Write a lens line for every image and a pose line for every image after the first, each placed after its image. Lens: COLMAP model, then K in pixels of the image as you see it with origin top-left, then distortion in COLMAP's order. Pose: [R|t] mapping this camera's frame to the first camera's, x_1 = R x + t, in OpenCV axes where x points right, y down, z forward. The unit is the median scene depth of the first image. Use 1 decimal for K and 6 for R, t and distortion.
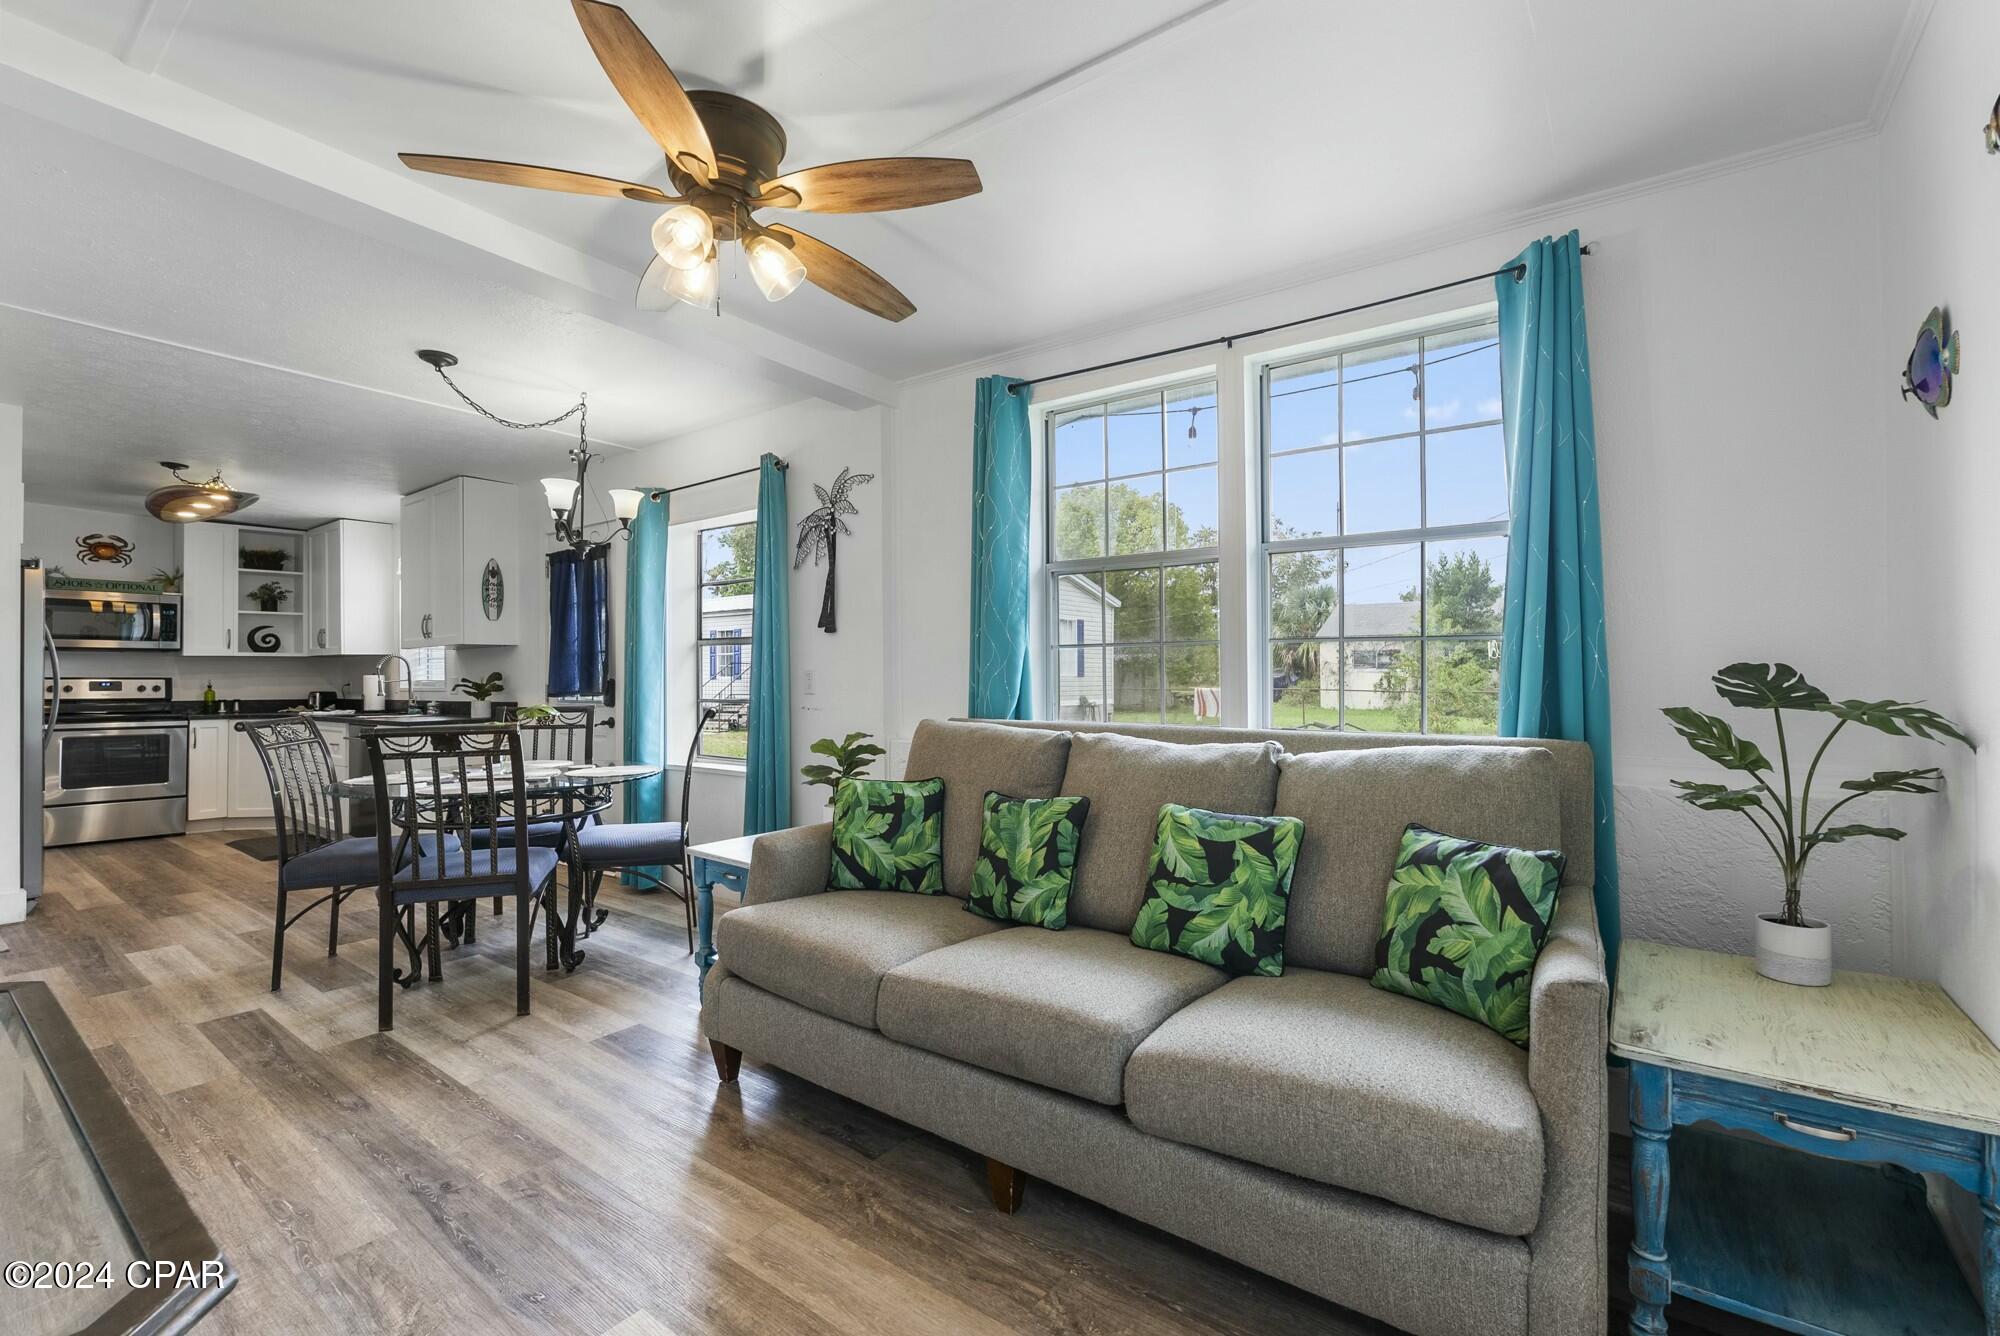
lens RADIAL K [[893.0, 0, 1001.1], [0, 893.0, 655.3], [0, 0, 1]] dist [-0.001964, -0.000287]
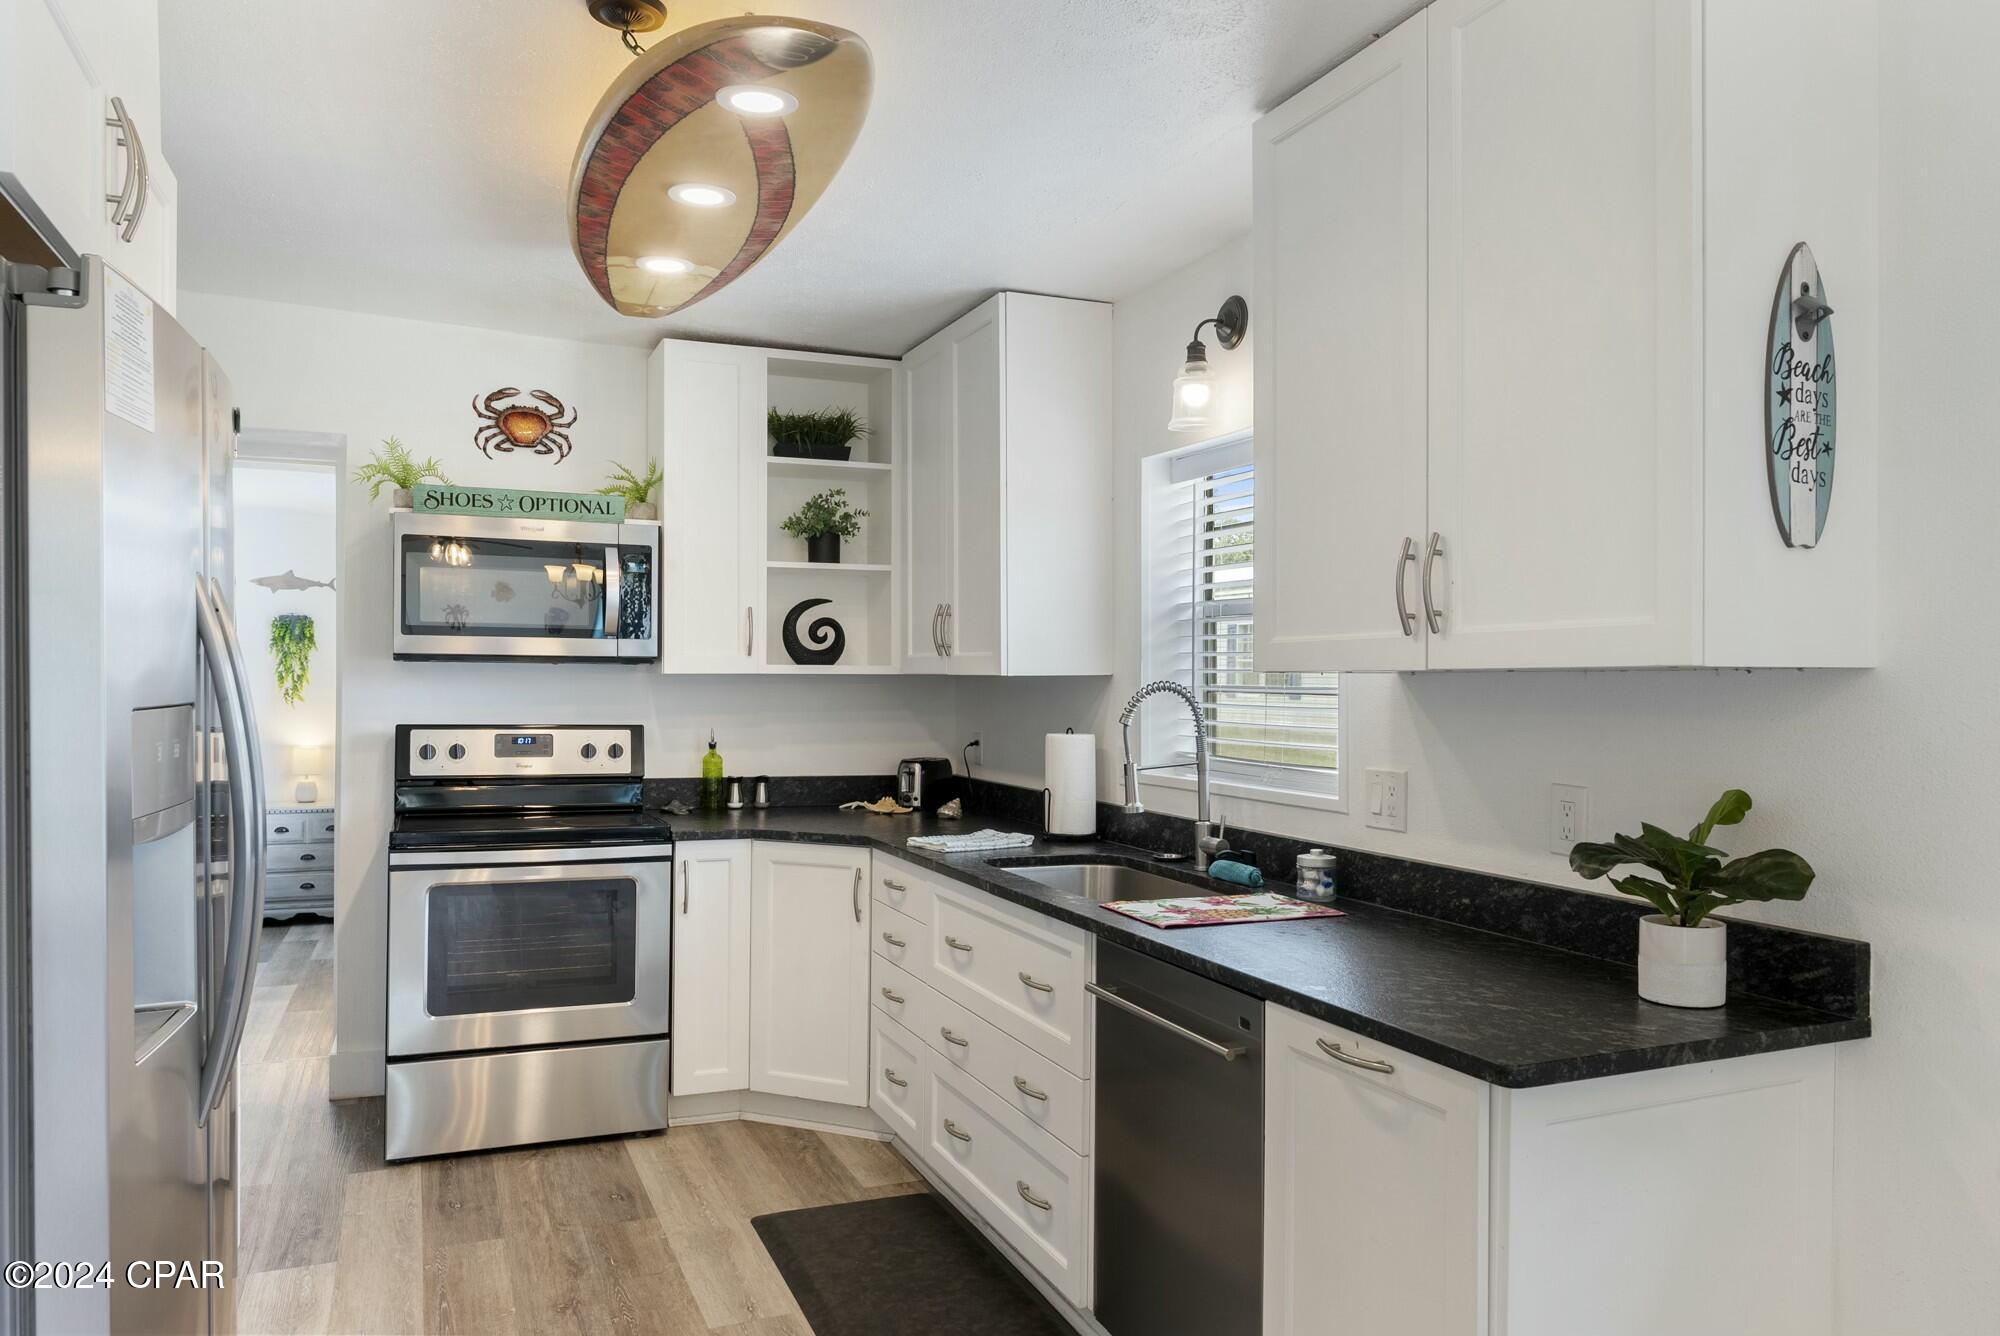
lens RADIAL K [[1366.0, 0, 1000.6], [0, 1366.0, 678.0], [0, 0, 1]] dist [-0.005261, -0.001325]
pose [[0.873138, 0.015385, -0.487230, -0.472805], [-0.004158, 0.999701, 0.024114, -0.013154], [0.487456, -0.019029, 0.872940, 0.523430]]
